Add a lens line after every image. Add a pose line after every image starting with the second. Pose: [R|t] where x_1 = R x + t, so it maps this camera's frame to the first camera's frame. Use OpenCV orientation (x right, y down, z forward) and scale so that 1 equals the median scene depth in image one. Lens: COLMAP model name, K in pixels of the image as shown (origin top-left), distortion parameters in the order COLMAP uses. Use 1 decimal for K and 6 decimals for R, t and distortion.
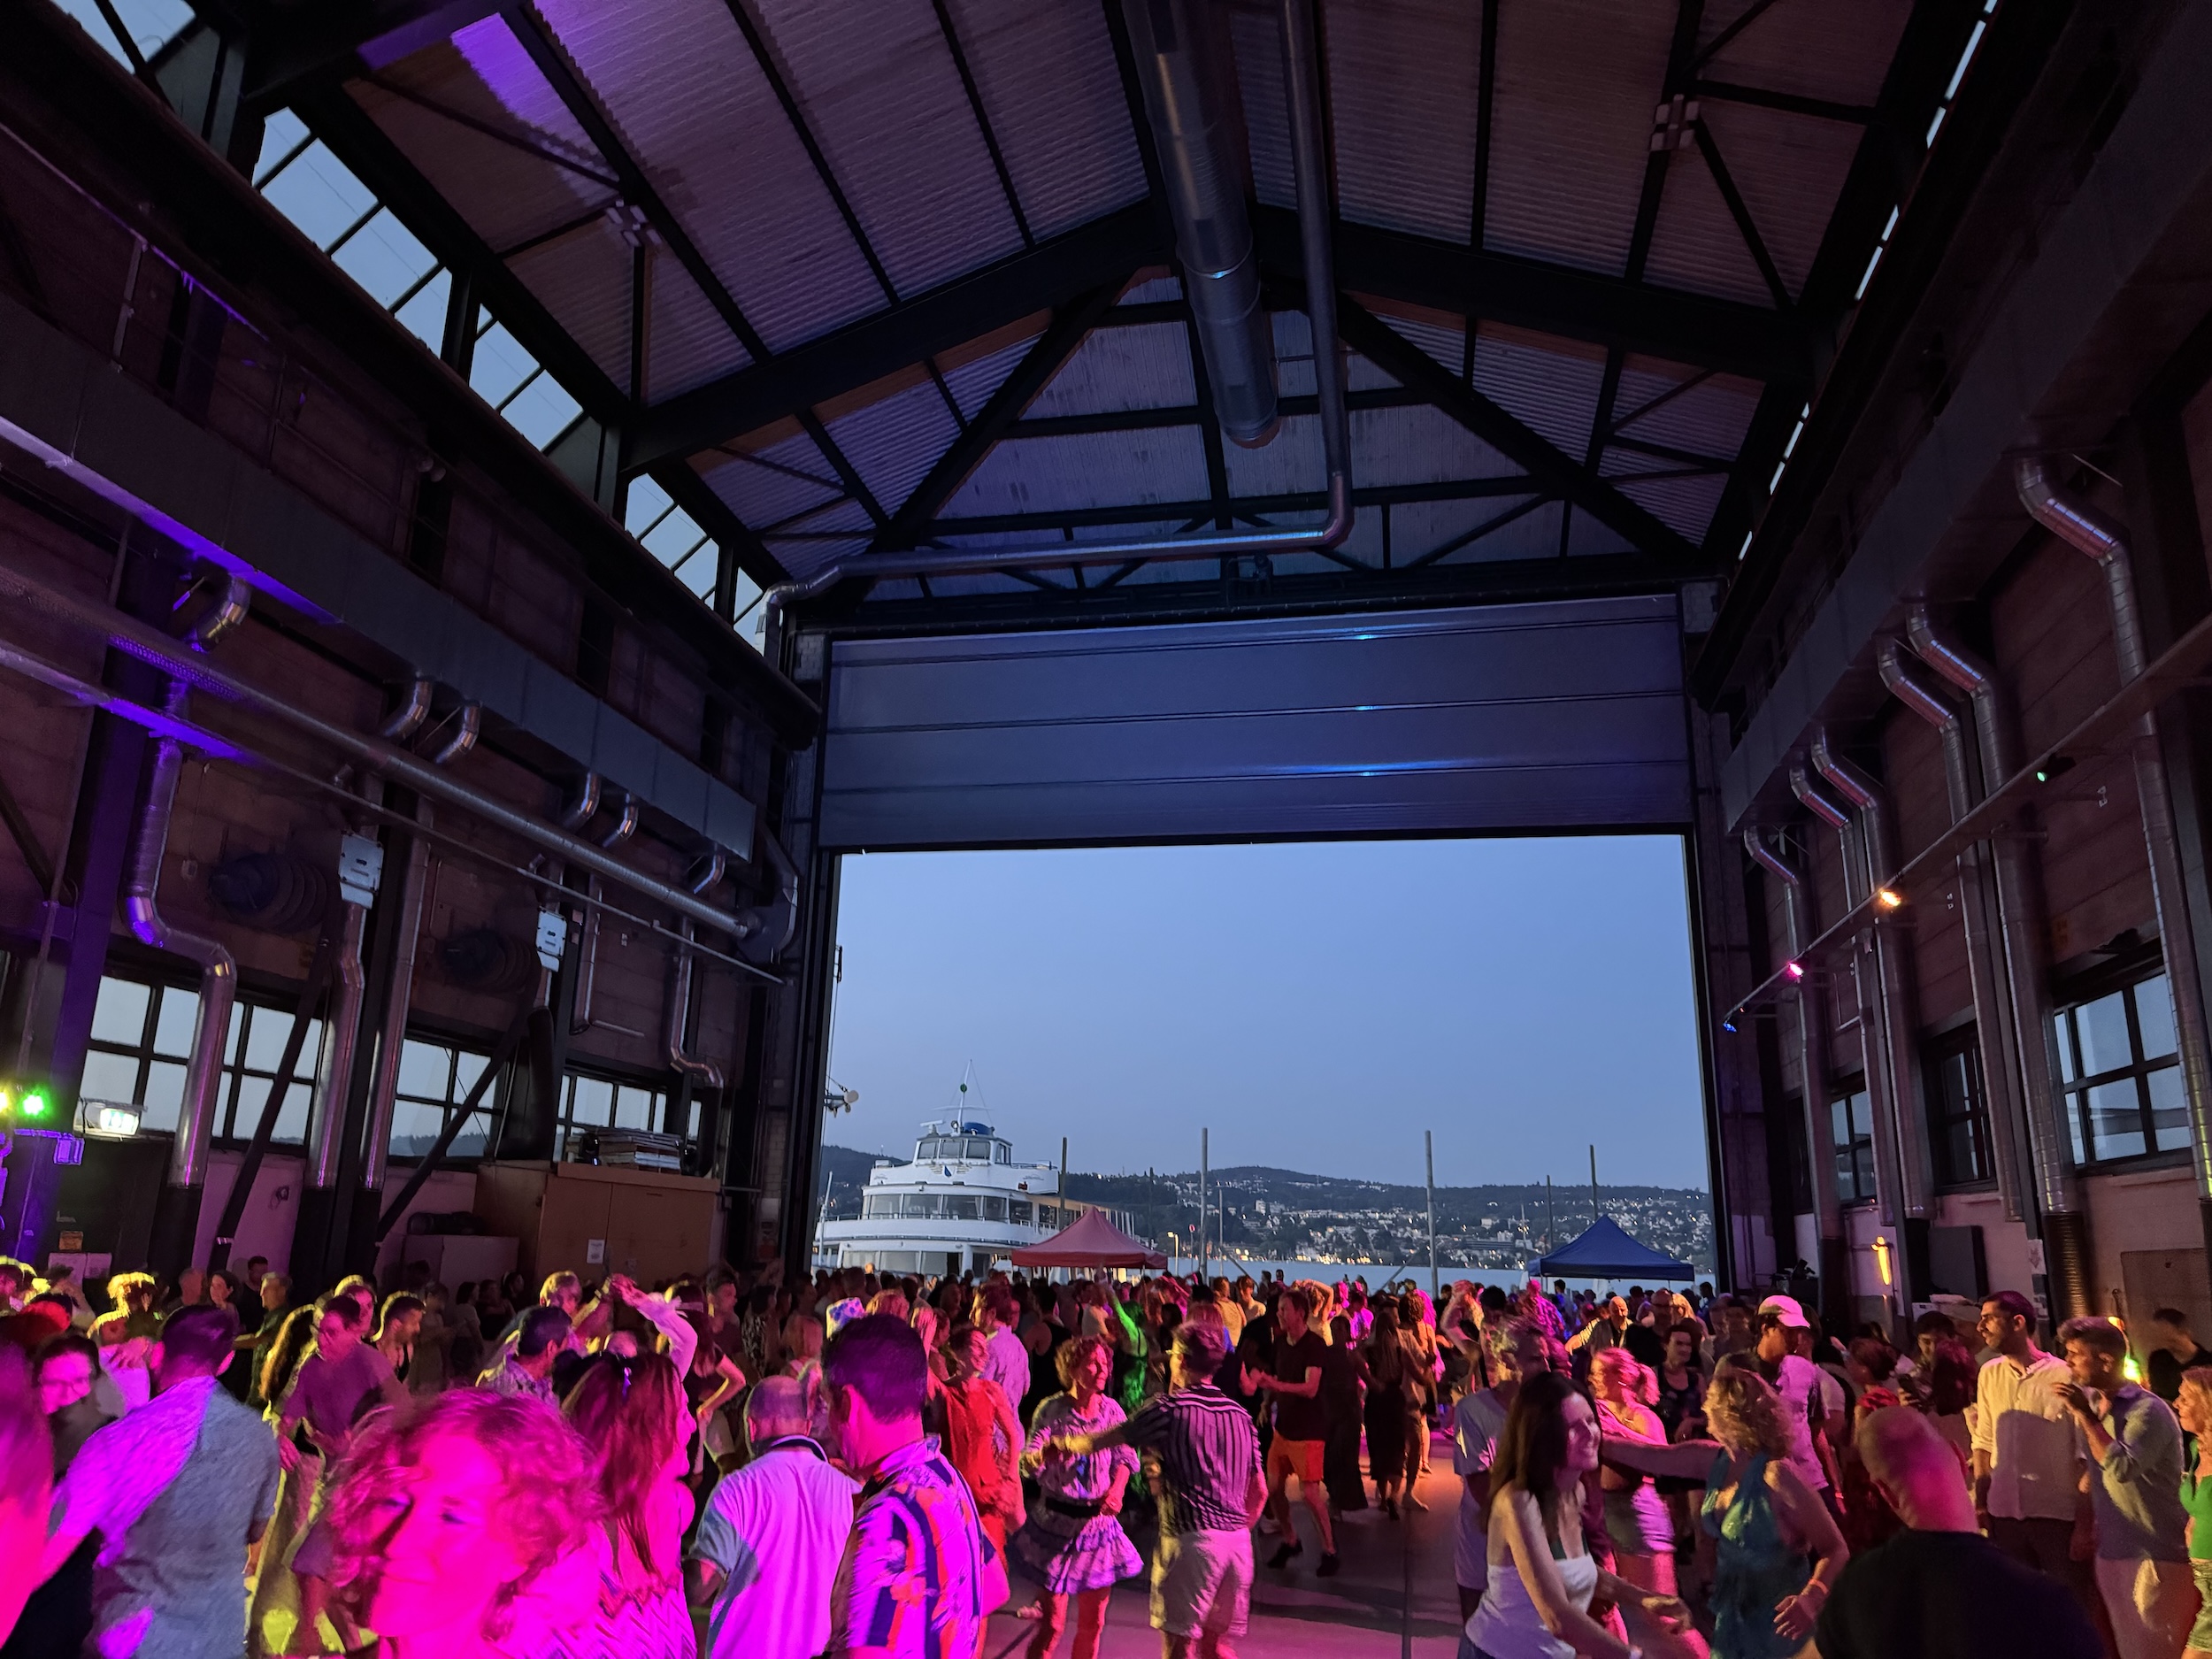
lens RADIAL K [[1572.5, 0, 1112.9], [0, 1572.5, 832.8], [0, 0, 1]] dist [0.077067, -0.087234]
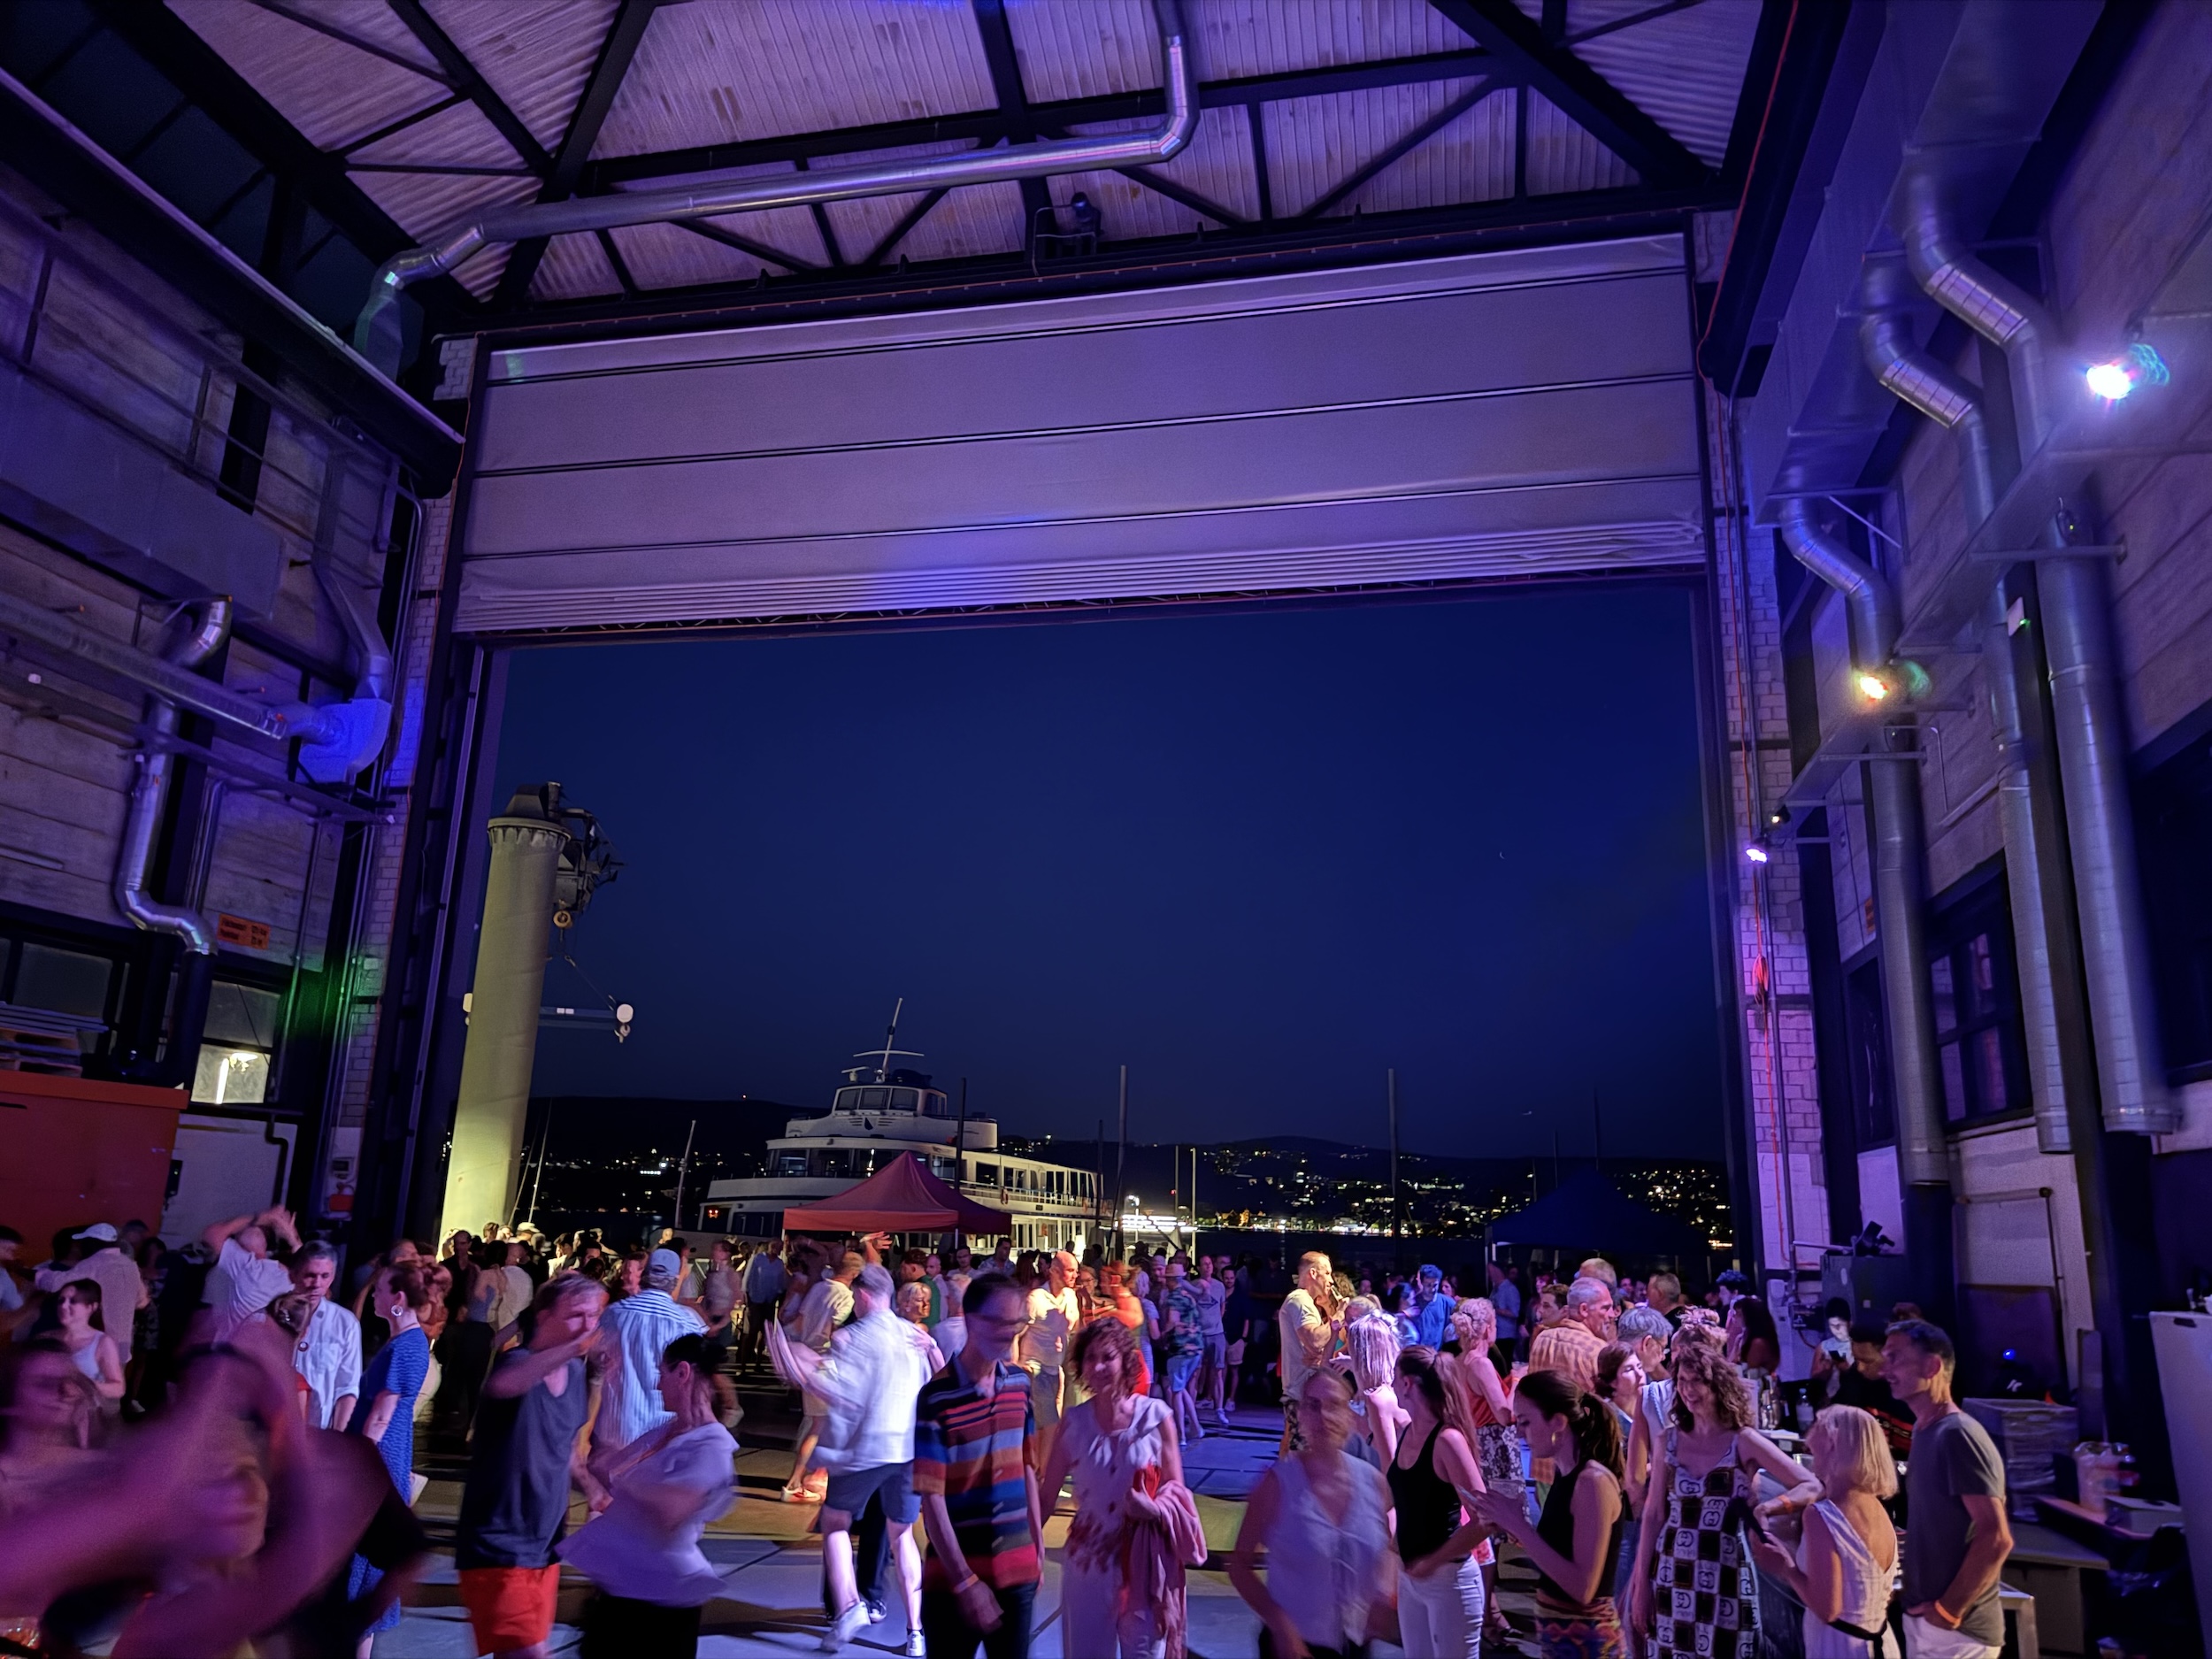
lens RADIAL K [[1572.5, 0, 1108.3], [0, 1572.5, 830.6], [0, 0, 1]] dist [0.077067, -0.087234]
pose [[0.999593, 0.001365, -0.028488, 0.136793], [-0.000868, 0.999847, 0.017458, 0.093352], [0.028507, -0.017427, 0.999442, 0.334157]]
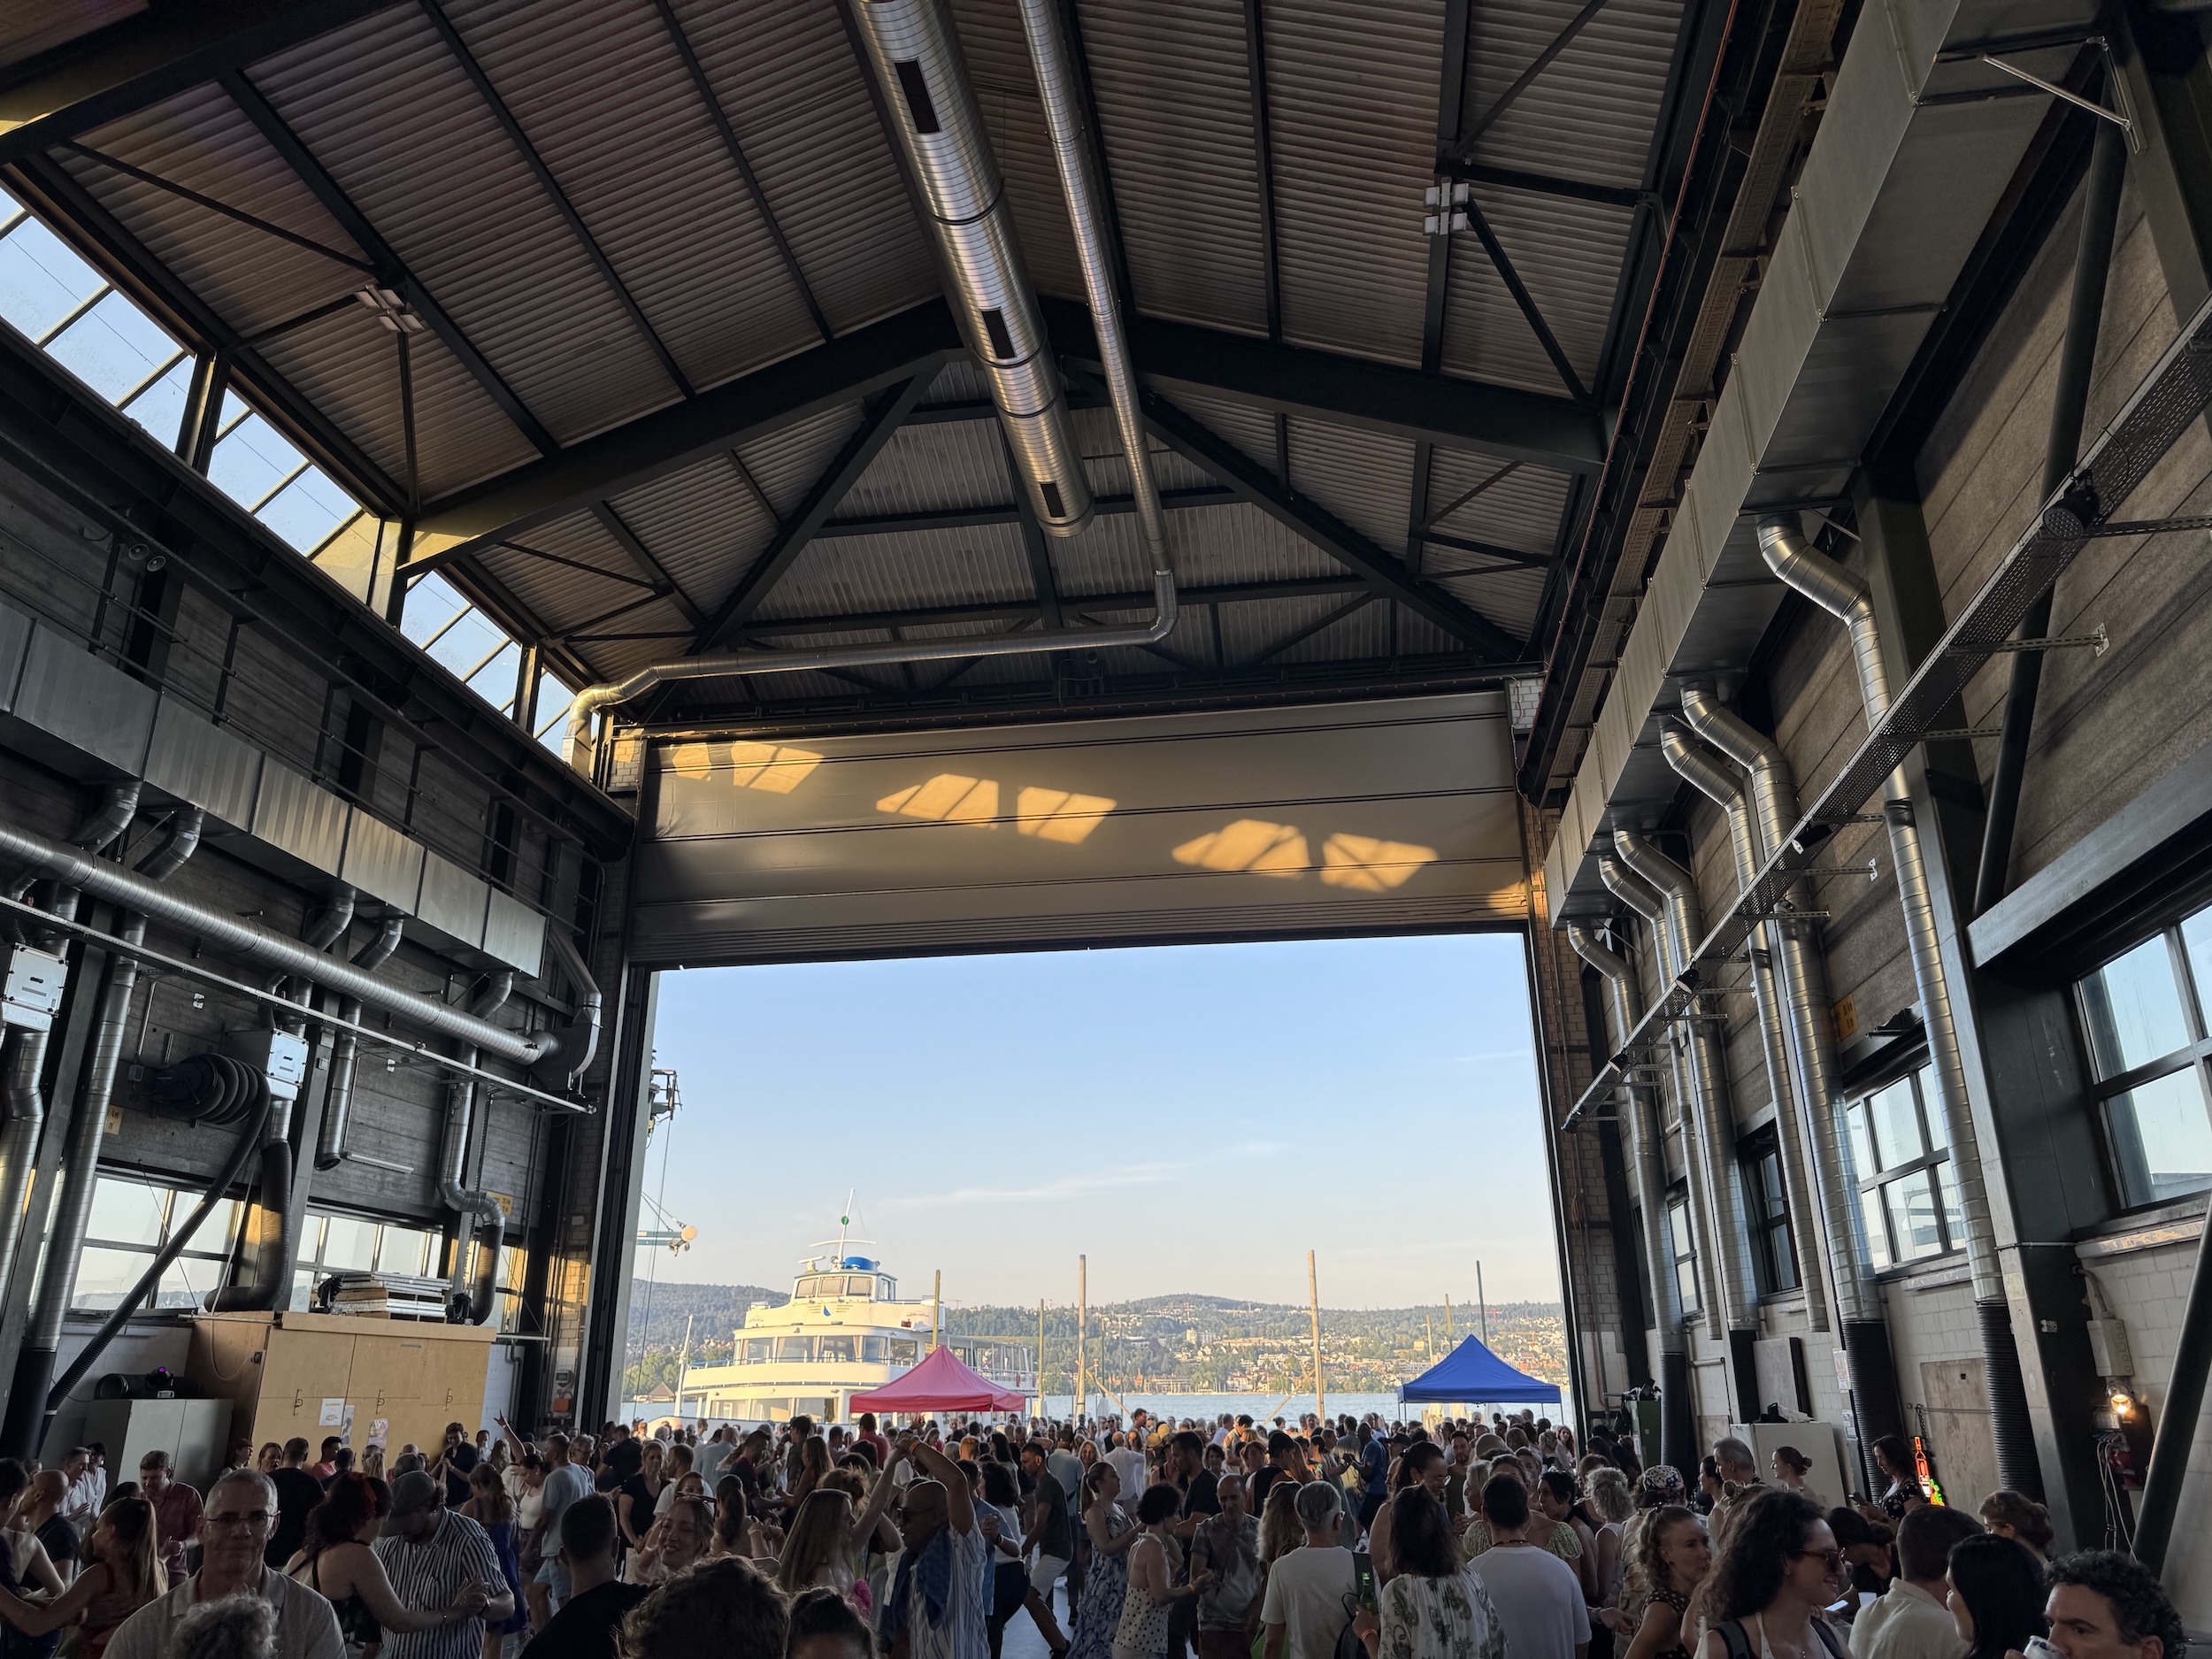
lens RADIAL K [[1572.5, 0, 1115.6], [0, 1572.5, 825.0], [0, 0, 1]] dist [0.077067, -0.087234]
pose [[0.998568, -0.013910, 0.051650, 0.061321], [0.018091, 0.996519, -0.081385, 0.010217], [-0.050338, 0.082203, 0.995344, 0.040379]]
